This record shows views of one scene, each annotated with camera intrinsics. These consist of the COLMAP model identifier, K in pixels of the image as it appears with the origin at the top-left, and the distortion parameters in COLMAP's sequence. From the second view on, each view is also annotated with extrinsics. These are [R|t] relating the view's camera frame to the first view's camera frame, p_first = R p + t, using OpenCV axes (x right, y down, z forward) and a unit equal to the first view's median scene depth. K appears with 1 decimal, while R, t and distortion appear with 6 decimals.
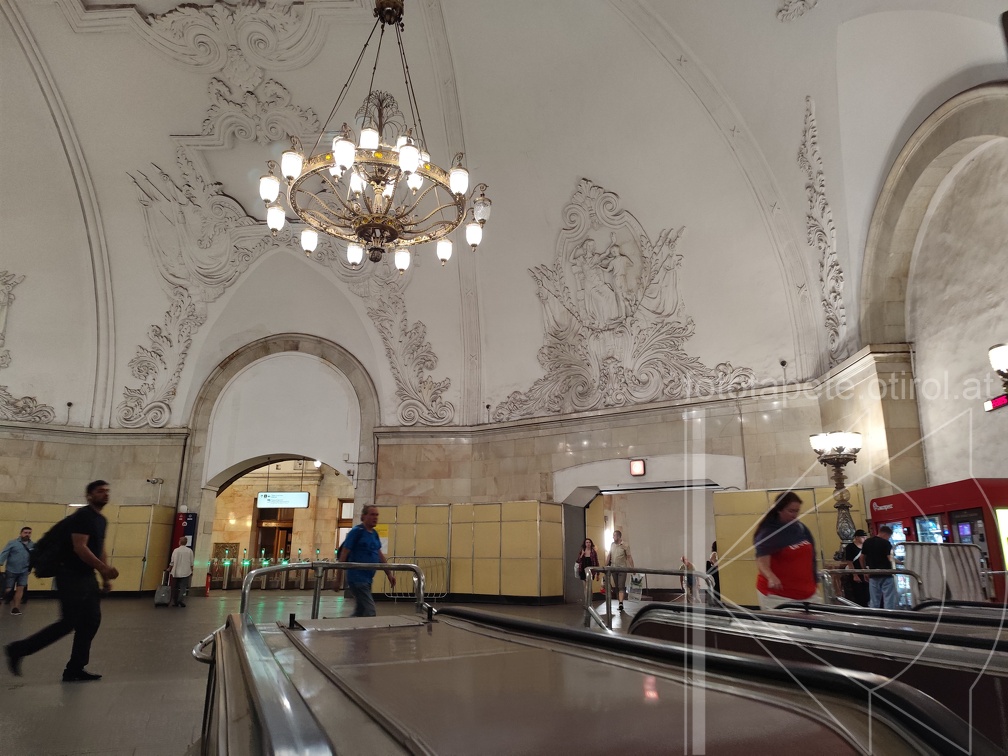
lens RADIAL K [[676.1, 0, 500.8], [0, 676.1, 375.6], [0, 0, 1]] dist [0.008305, -0.002196]
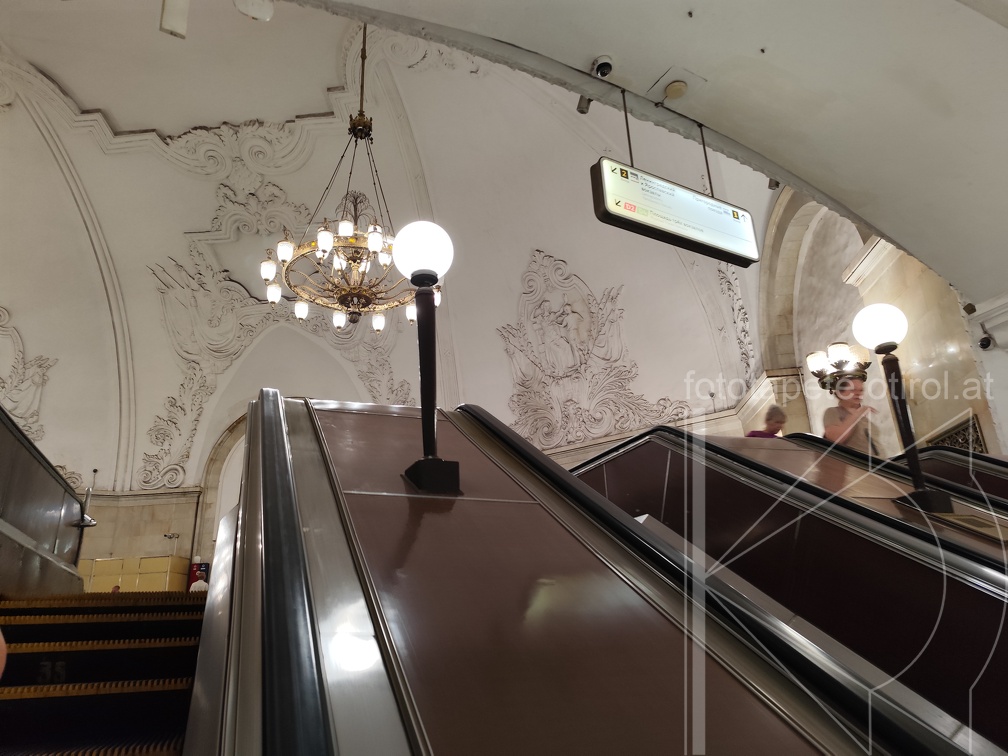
lens RADIAL K [[674.9, 0, 504.0], [0, 674.9, 378.0], [0, 0, 1]] dist [0.008523, -0.002515]
pose [[0.998551, -0.053794, 0.001345, 0.054206], [0.053651, 0.993351, -0.101861, 0.048002], [0.004144, 0.101785, 0.994798, -0.148805]]
